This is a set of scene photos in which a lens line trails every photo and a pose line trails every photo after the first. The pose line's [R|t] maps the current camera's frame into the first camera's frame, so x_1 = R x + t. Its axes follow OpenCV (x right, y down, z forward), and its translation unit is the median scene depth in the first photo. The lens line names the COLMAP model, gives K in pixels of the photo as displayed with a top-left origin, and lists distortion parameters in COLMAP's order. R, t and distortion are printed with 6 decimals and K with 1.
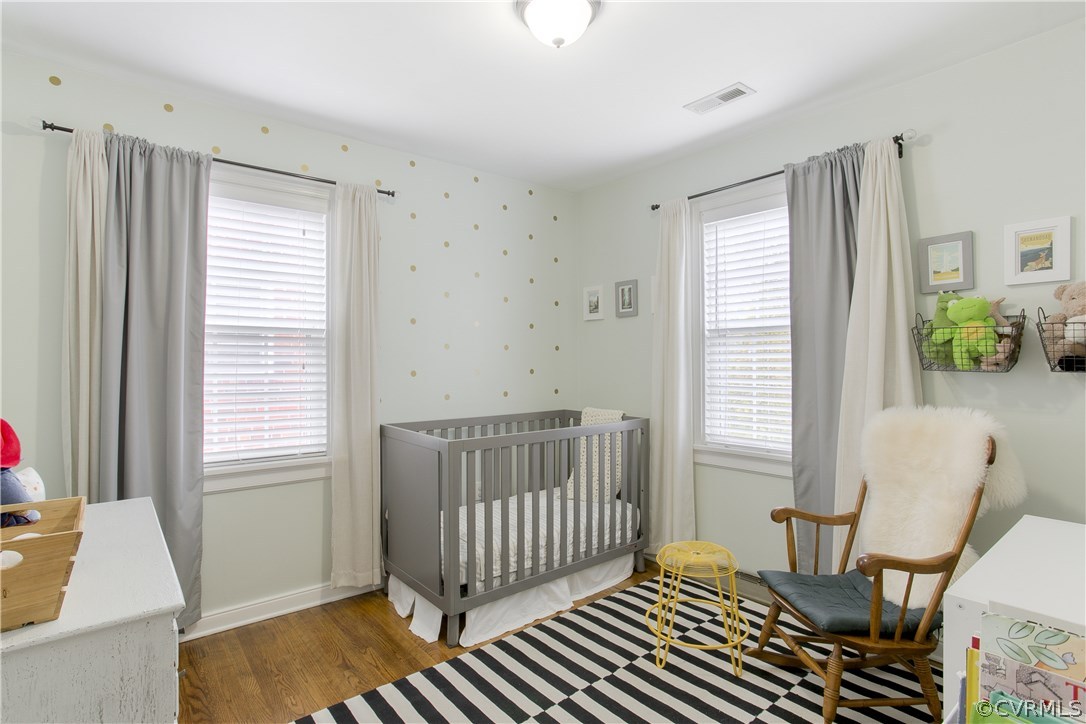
lens RADIAL K [[543.0, 0, 537.6], [0, 543.0, 359.0], [0, 0, 1]] dist [-0.054552, 0.038286]
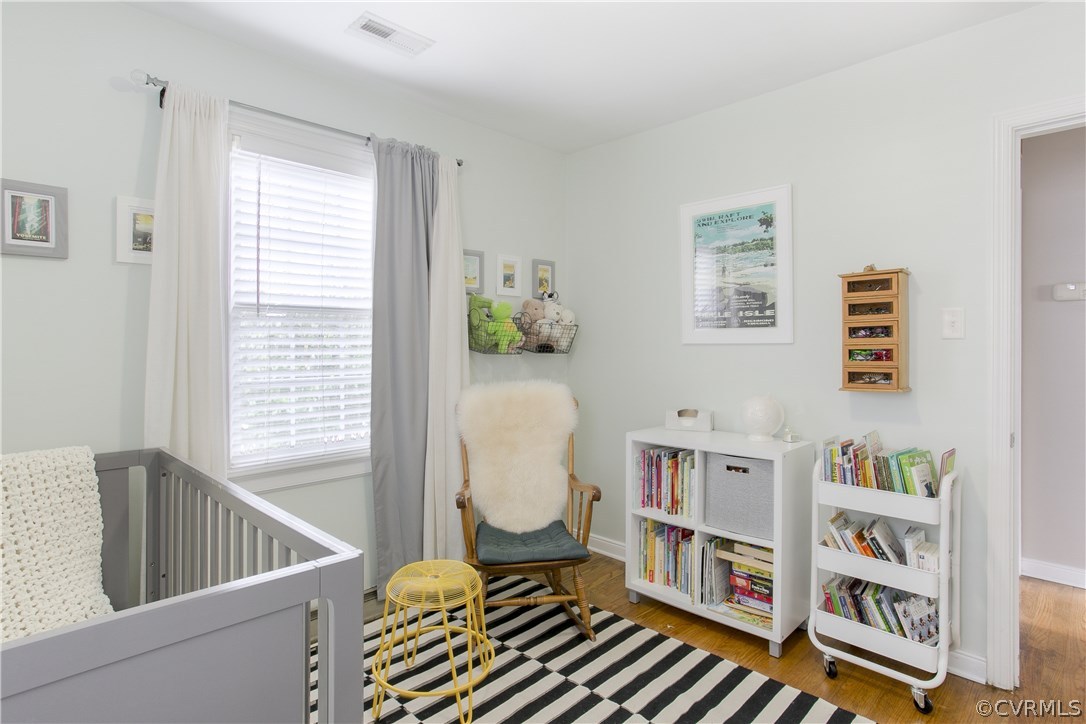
lens RADIAL K [[543.0, 0, 537.6], [0, 543.0, 359.0], [0, 0, 1]] dist [-0.054552, 0.038286]
pose [[-0.083290, -0.012960, 0.996441, -0.467582], [0.007975, 0.999875, 0.013671, 0.013353], [-0.996493, 0.009085, -0.083177, 0.780722]]
